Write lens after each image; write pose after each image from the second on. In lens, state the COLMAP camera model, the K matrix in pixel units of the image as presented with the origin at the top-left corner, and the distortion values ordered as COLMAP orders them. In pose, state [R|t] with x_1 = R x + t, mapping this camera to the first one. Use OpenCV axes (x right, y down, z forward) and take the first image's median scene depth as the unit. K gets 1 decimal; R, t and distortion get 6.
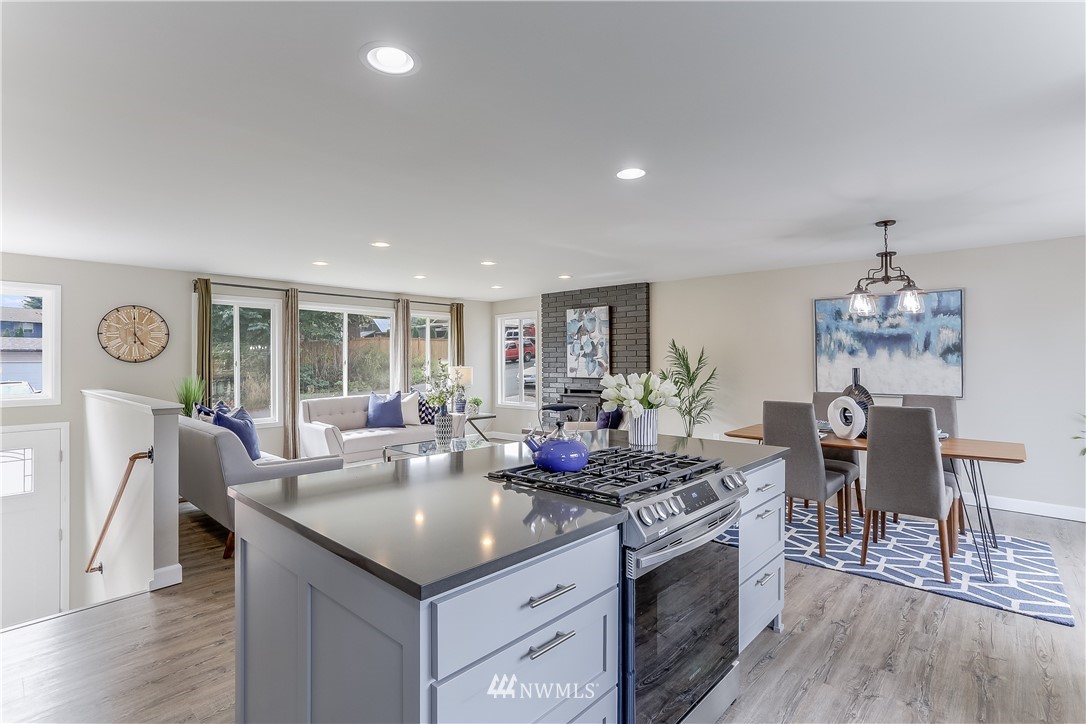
lens RADIAL K [[522.4, 0, 512.2], [0, 522.4, 357.4], [0, 0, 1]] dist [-0.002460, 0.026832]
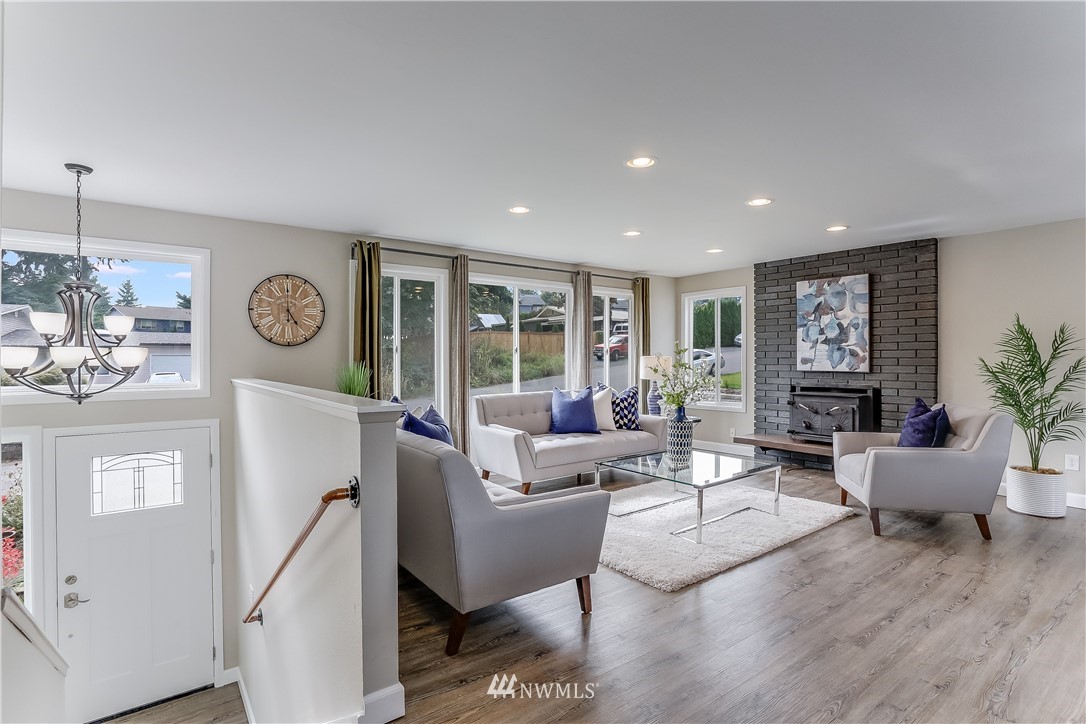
lens RADIAL K [[528.4, 0, 529.2], [0, 528.4, 355.6], [0, 0, 1]] dist [-0.037591, 0.022933]
pose [[0.988720, 0.003517, -0.149737, -0.177590], [-0.002925, 0.999987, 0.004172, 0.015084], [0.149749, -0.003687, 0.988717, 0.200240]]
